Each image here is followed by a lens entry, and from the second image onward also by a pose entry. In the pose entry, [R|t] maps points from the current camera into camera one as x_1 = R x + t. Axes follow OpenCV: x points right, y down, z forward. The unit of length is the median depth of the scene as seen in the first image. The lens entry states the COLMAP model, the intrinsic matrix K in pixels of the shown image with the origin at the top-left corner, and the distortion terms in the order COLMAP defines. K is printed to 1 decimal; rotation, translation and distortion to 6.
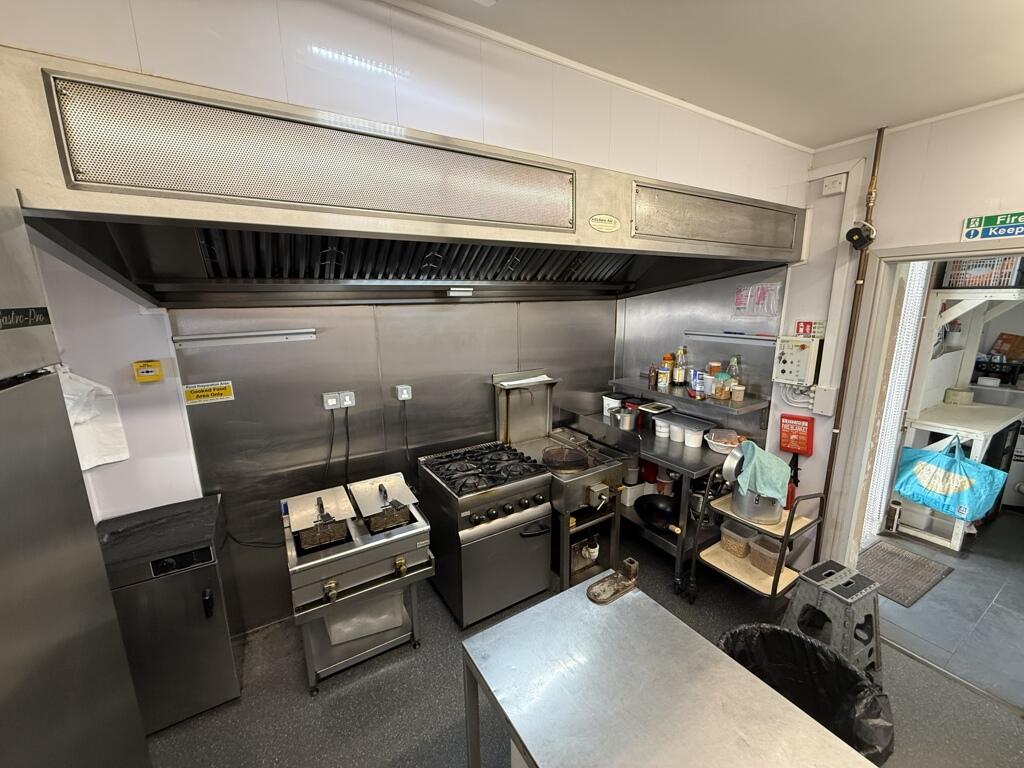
lens RADIAL K [[407.4, 0, 510.1], [0, 407.4, 382.0], [0, 0, 1]] dist [-0.000050, 0.000330]
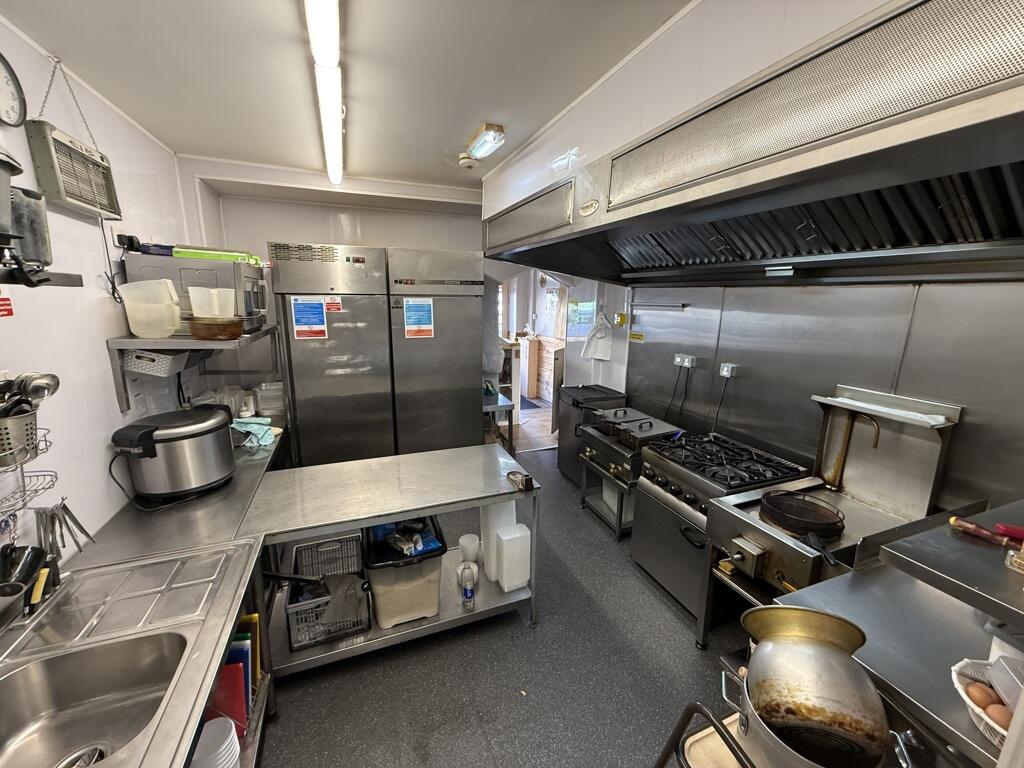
lens RADIAL K [[407.4, 0, 510.1], [0, 407.4, 382.0], [0, 0, 1]] dist [-0.000050, 0.000330]
pose [[-0.174014, 0.219802, -0.959899, 0.973093], [-0.209599, 0.944168, 0.254196, -0.108241], [0.962178, 0.245428, -0.118228, 0.668139]]
